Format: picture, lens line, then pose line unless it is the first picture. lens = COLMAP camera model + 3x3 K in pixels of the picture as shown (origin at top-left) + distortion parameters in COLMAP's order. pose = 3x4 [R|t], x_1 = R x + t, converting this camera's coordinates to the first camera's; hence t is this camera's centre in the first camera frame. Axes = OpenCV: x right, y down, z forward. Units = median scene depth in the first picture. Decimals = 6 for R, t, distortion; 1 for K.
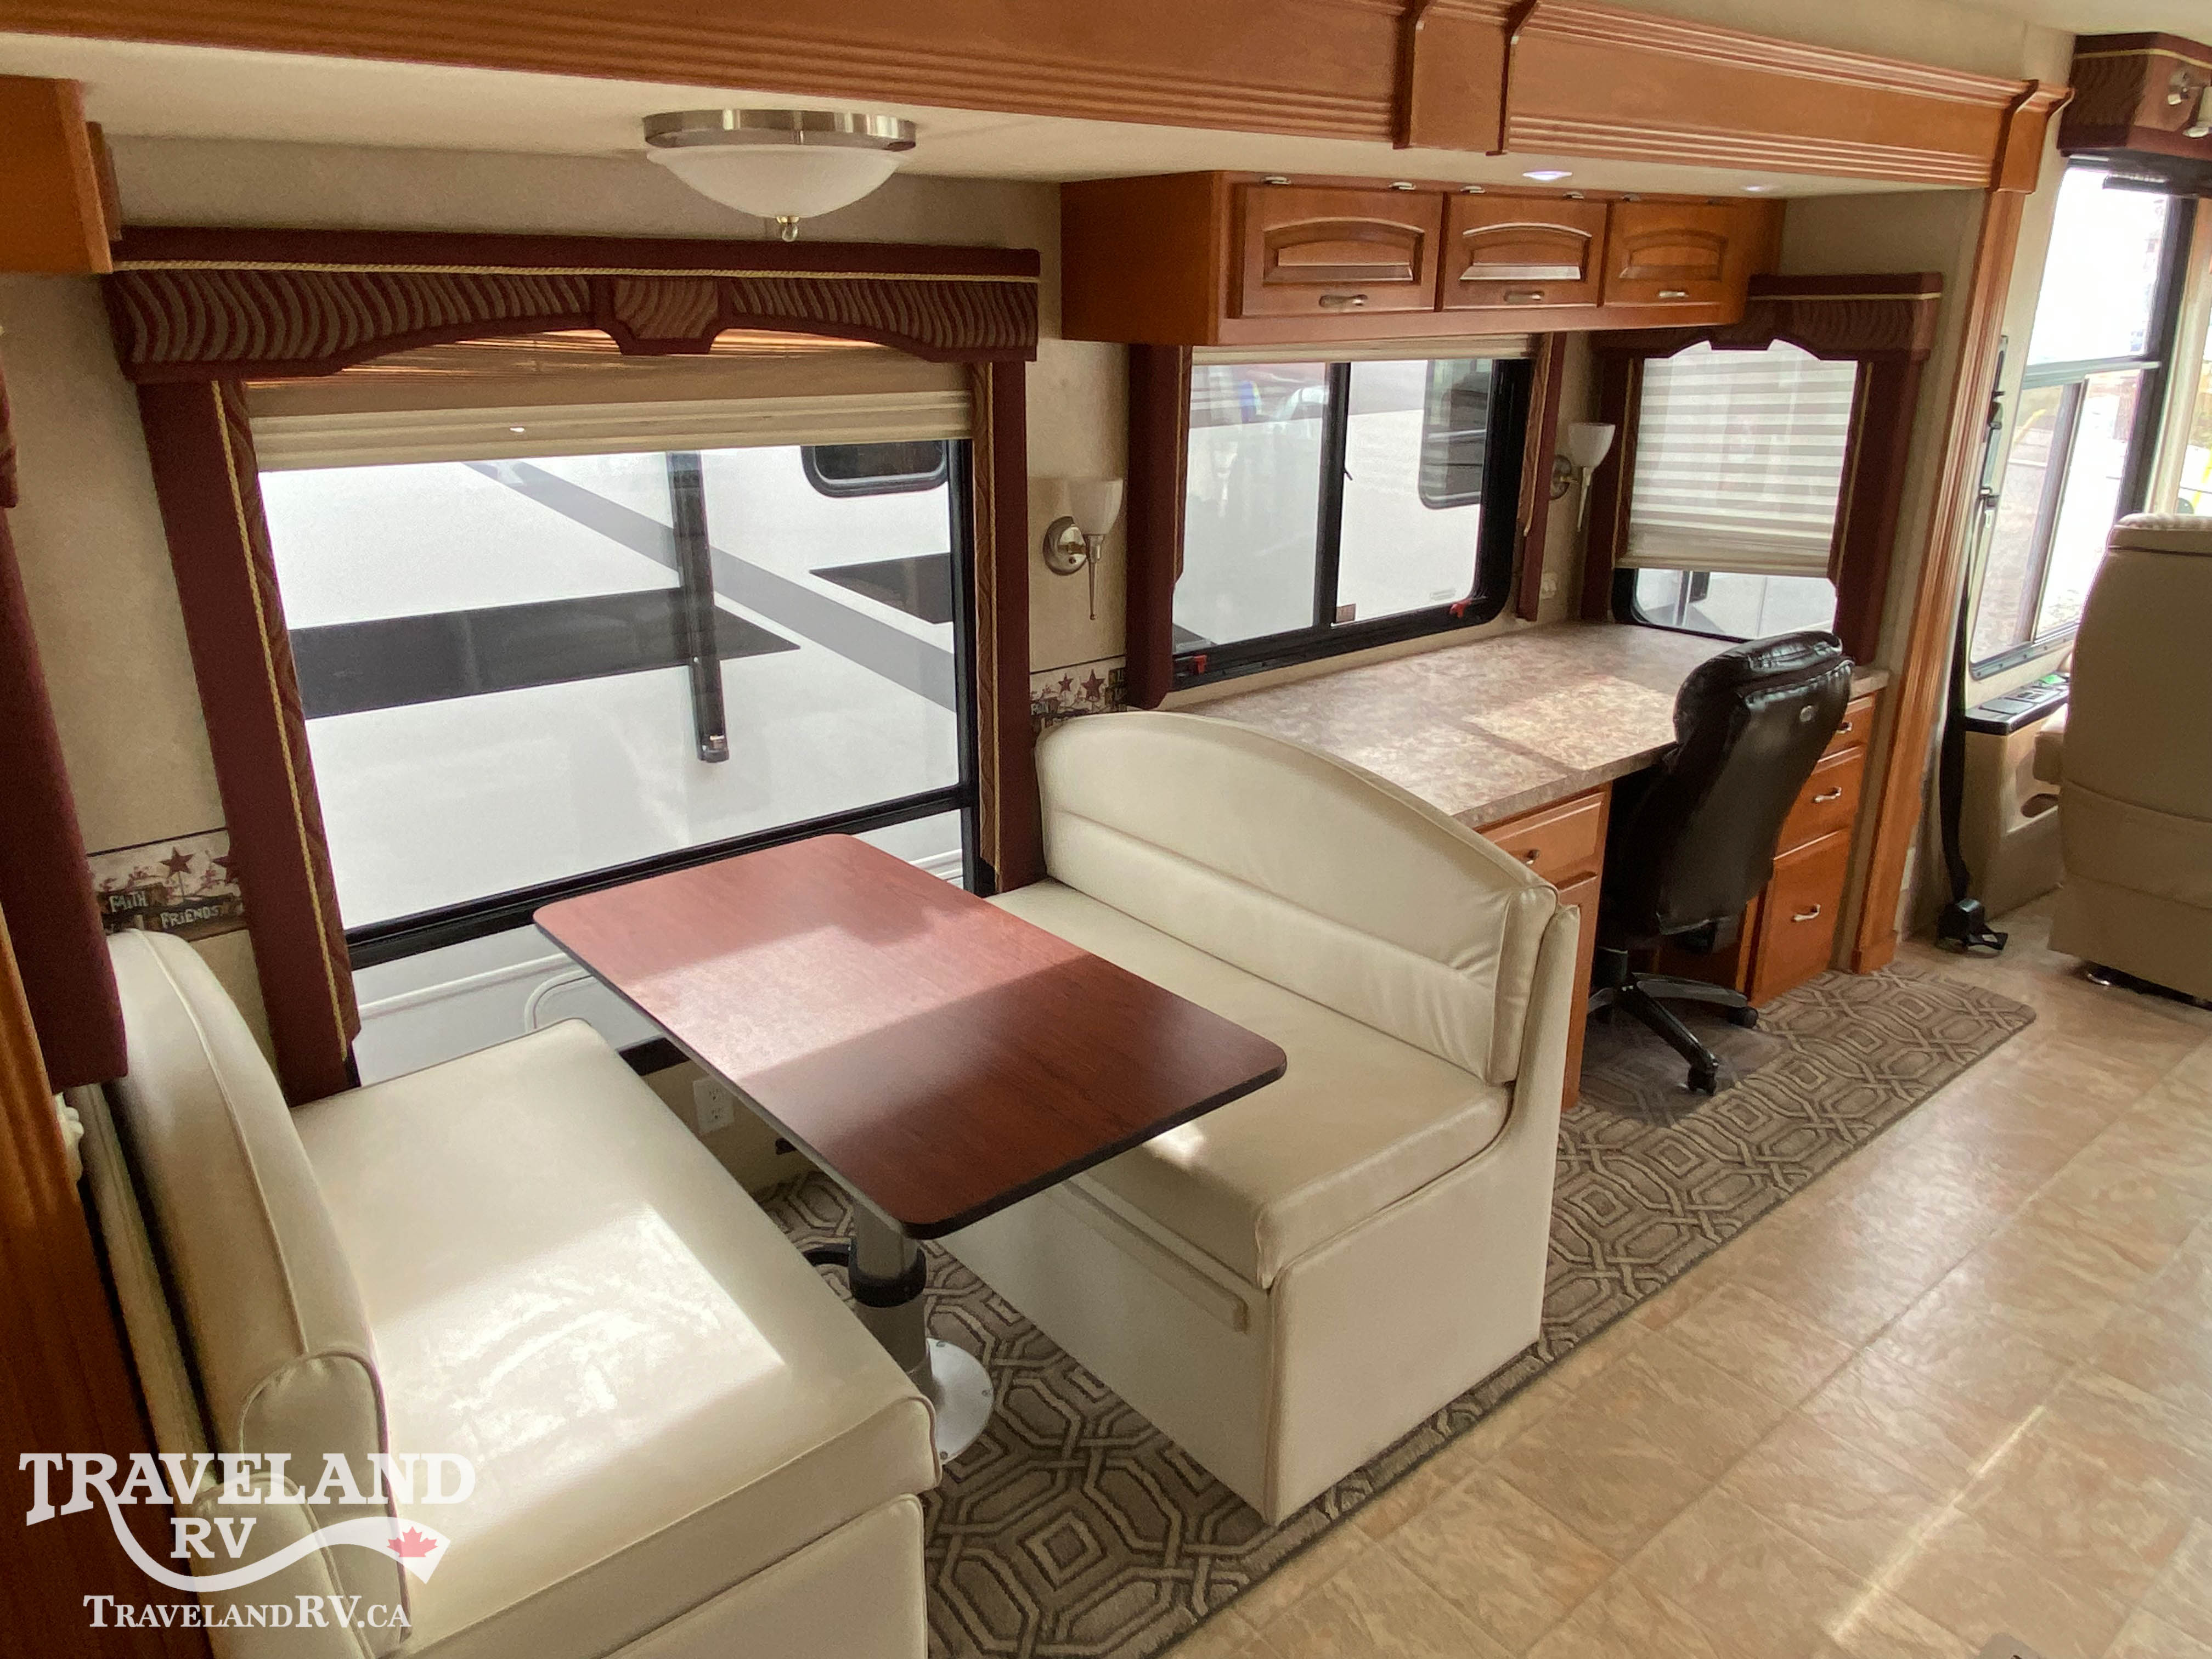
lens RADIAL K [[1453.3, 0, 1088.4], [0, 1453.3, 808.6], [0, 0, 1]] dist [0.032085, -0.034730]
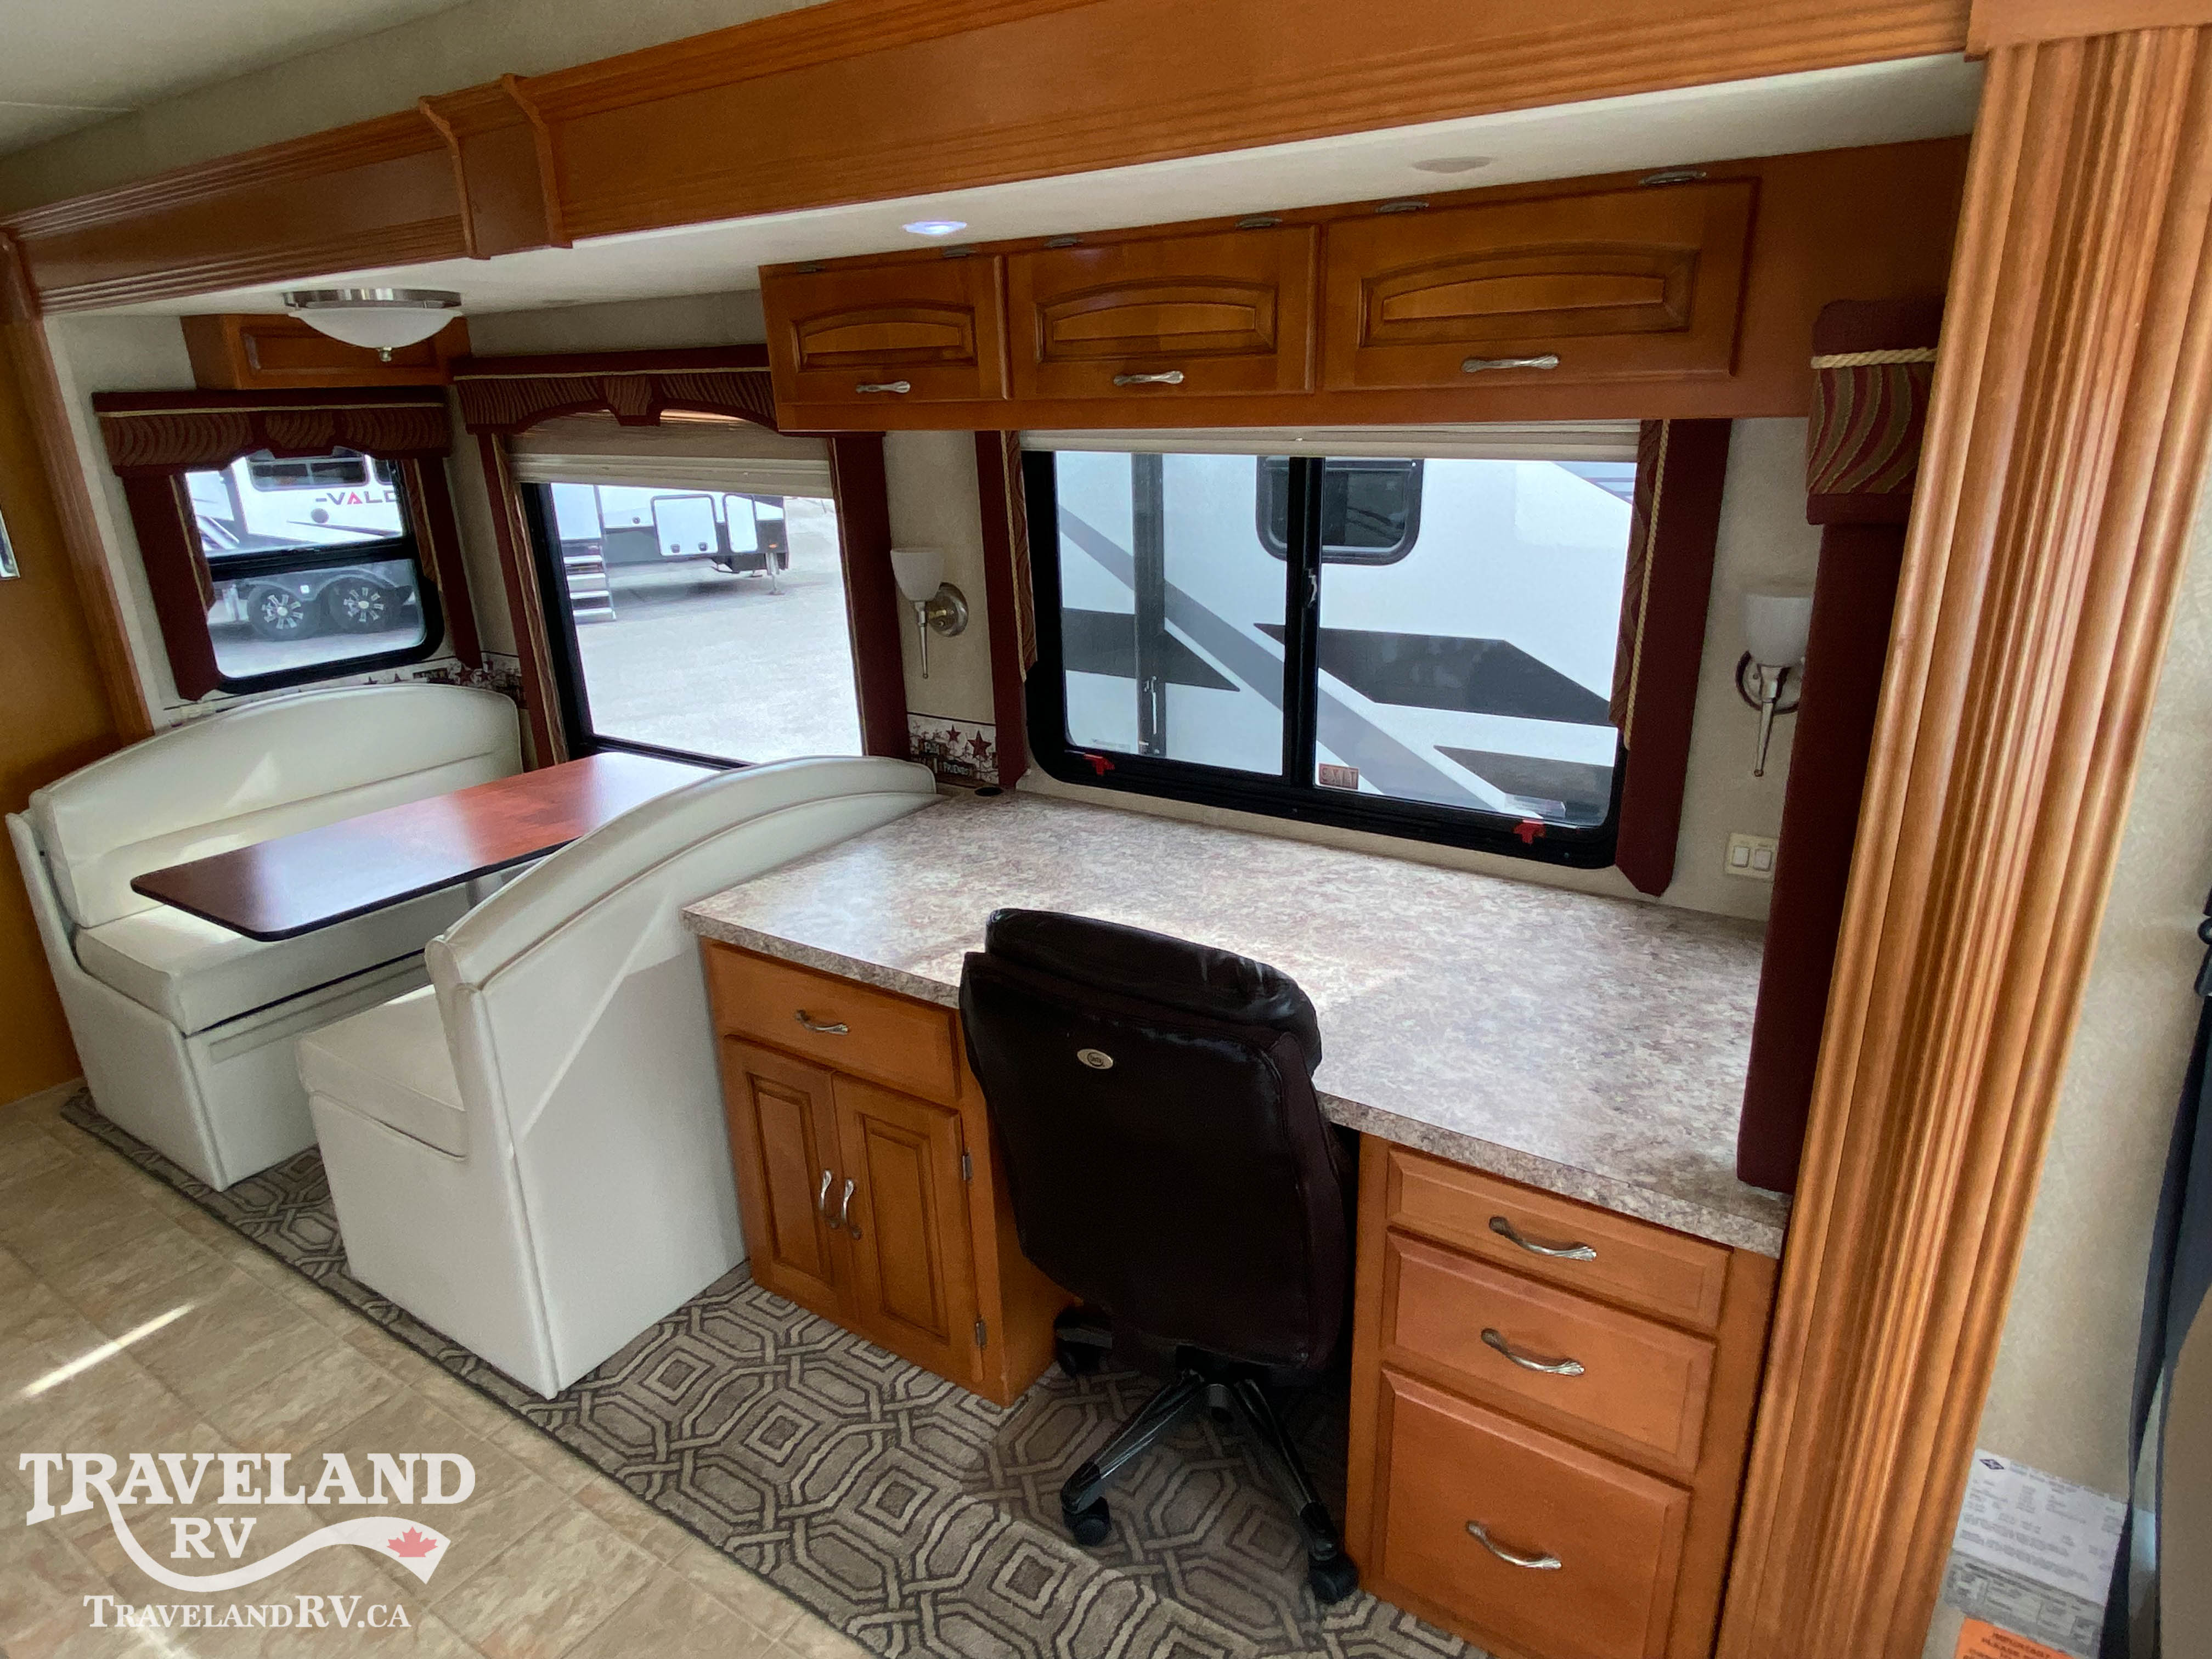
lens RADIAL K [[1293.7, 0, 1122.0], [0, 1293.7, 837.4], [0, 0, 1]] dist [0.042315, -0.041626]
pose [[0.314075, 0.311169, -0.896956, 0.782093], [-0.286195, 0.931846, 0.223060, -0.226932], [0.905235, 0.186647, 0.381724, 0.642521]]
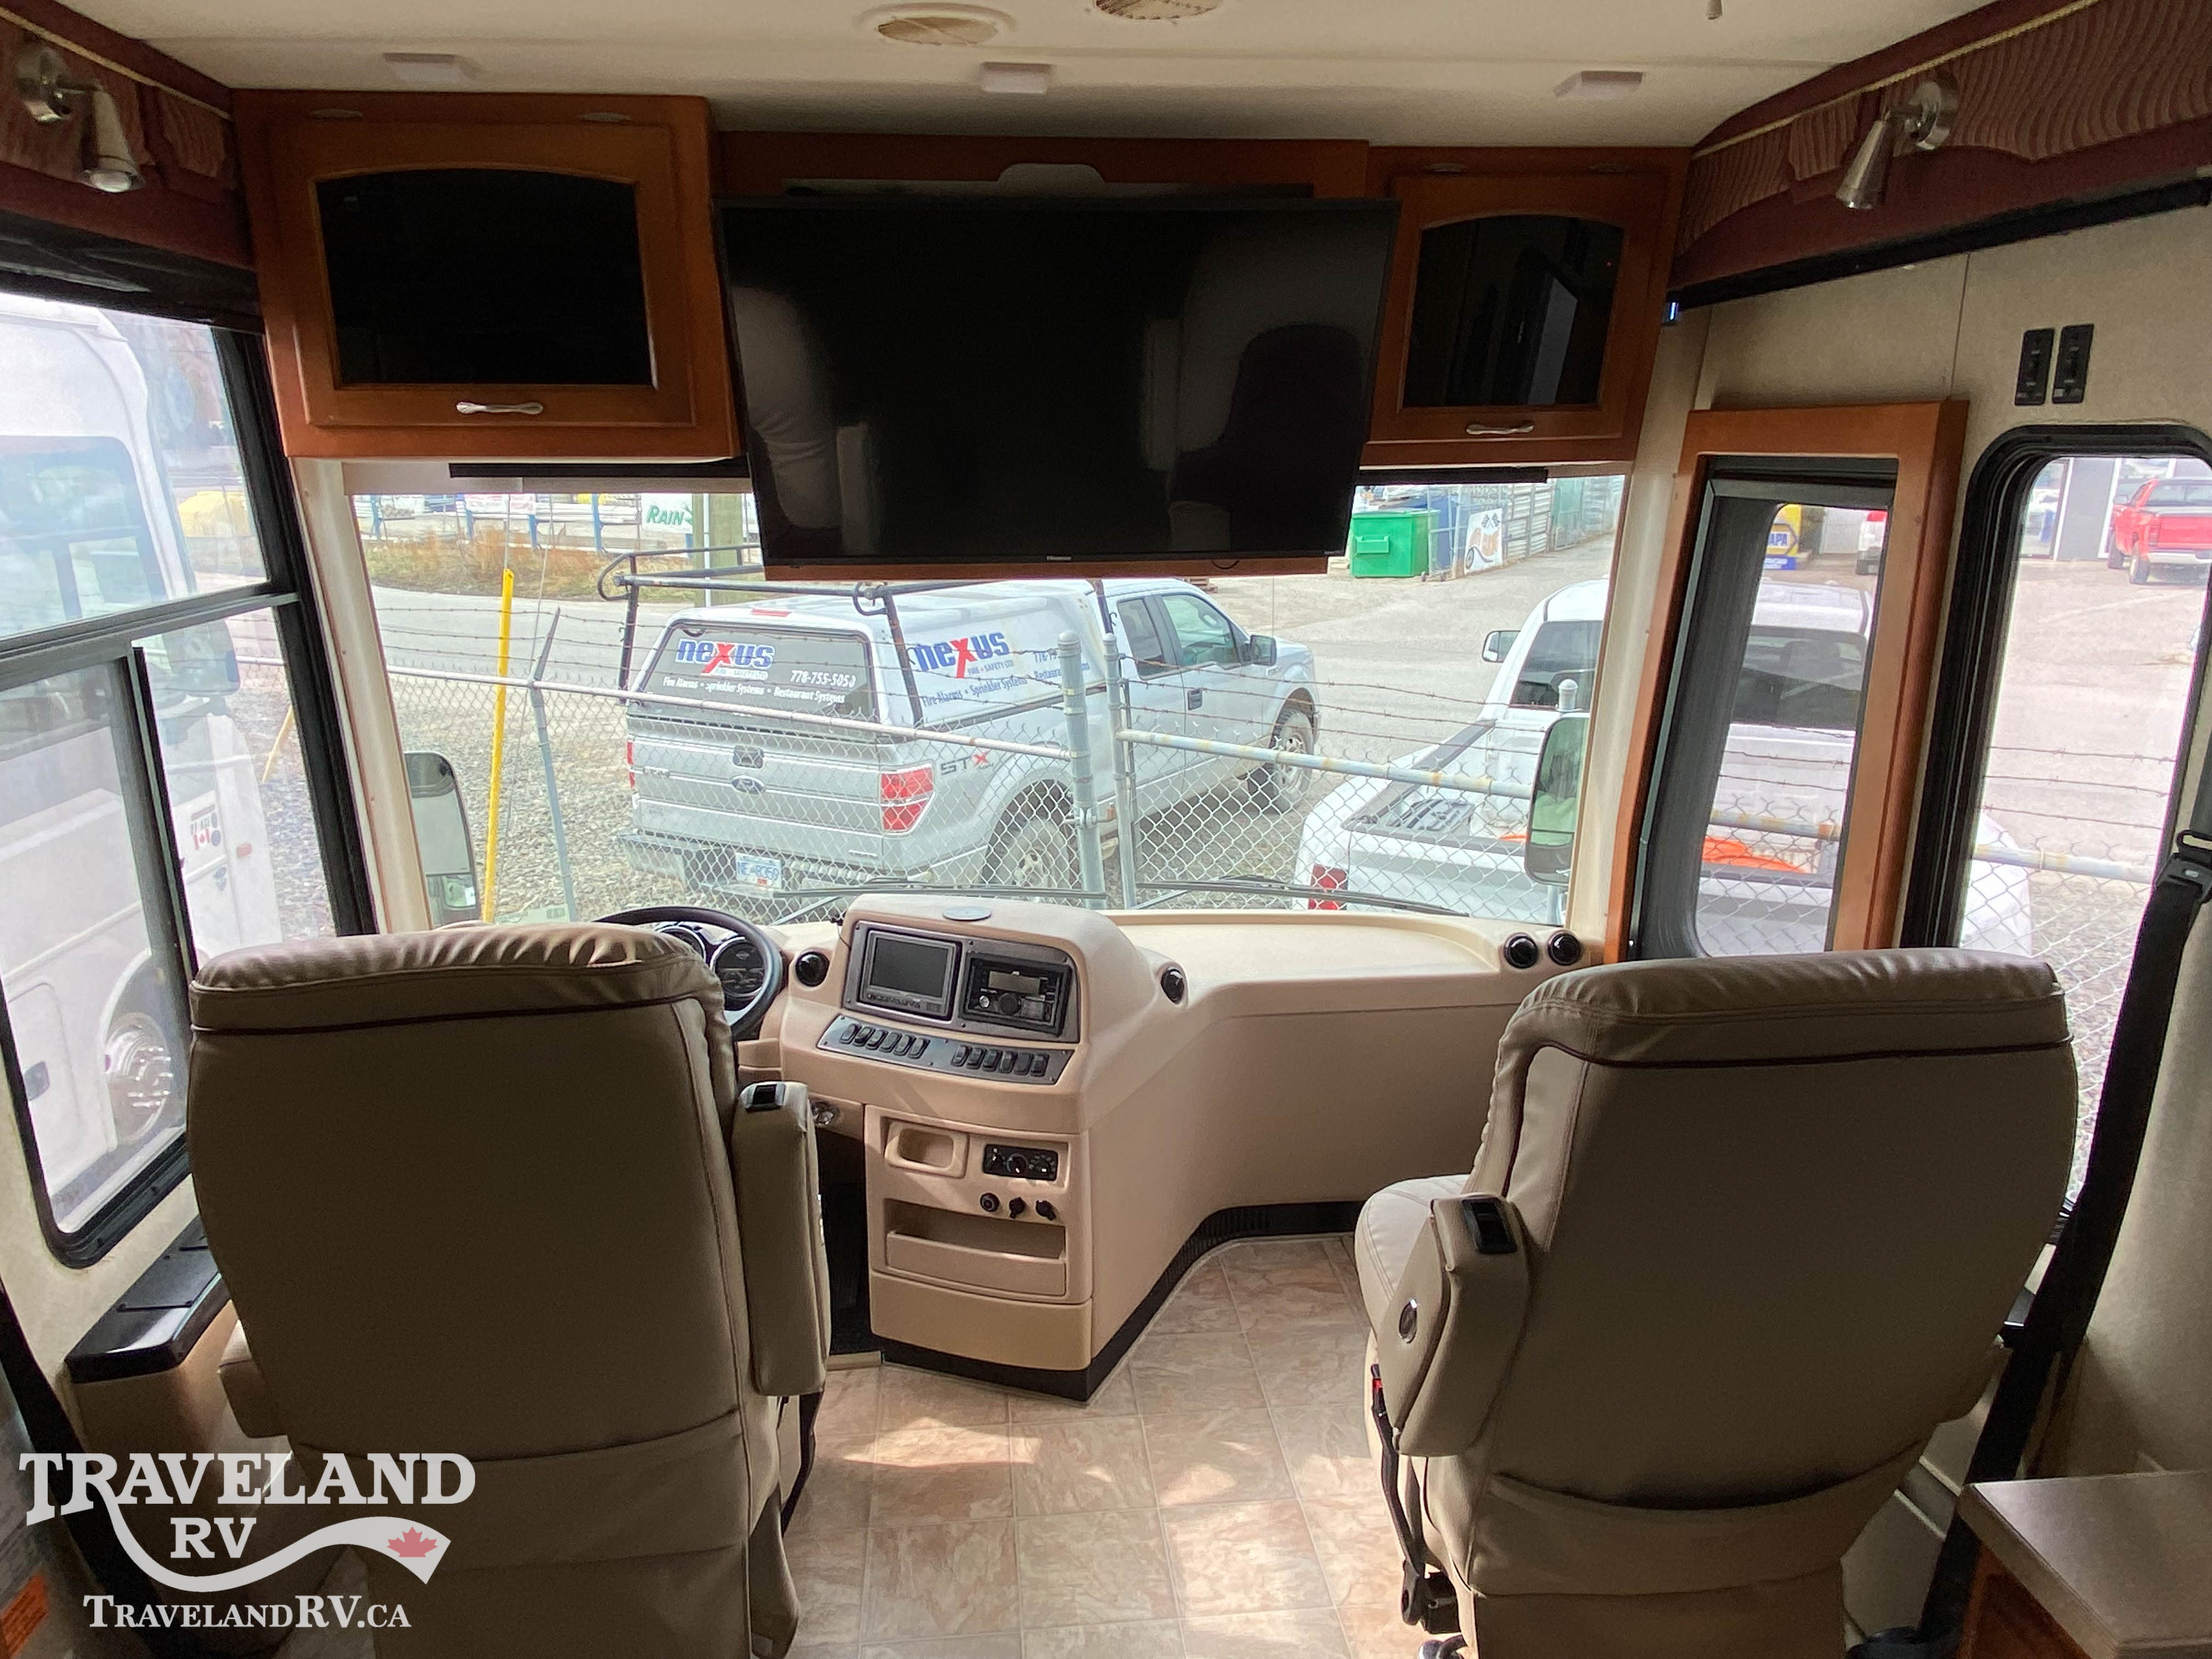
lens RADIAL K [[1453.3, 0, 1084.2], [0, 1453.3, 830.3], [0, 0, 1]] dist [0.032085, -0.034730]
pose [[0.545927, -0.204641, 0.812456, 0.456995], [0.275769, 0.959568, 0.056394, -0.176013], [-0.791148, 0.193263, 0.580288, 0.457392]]
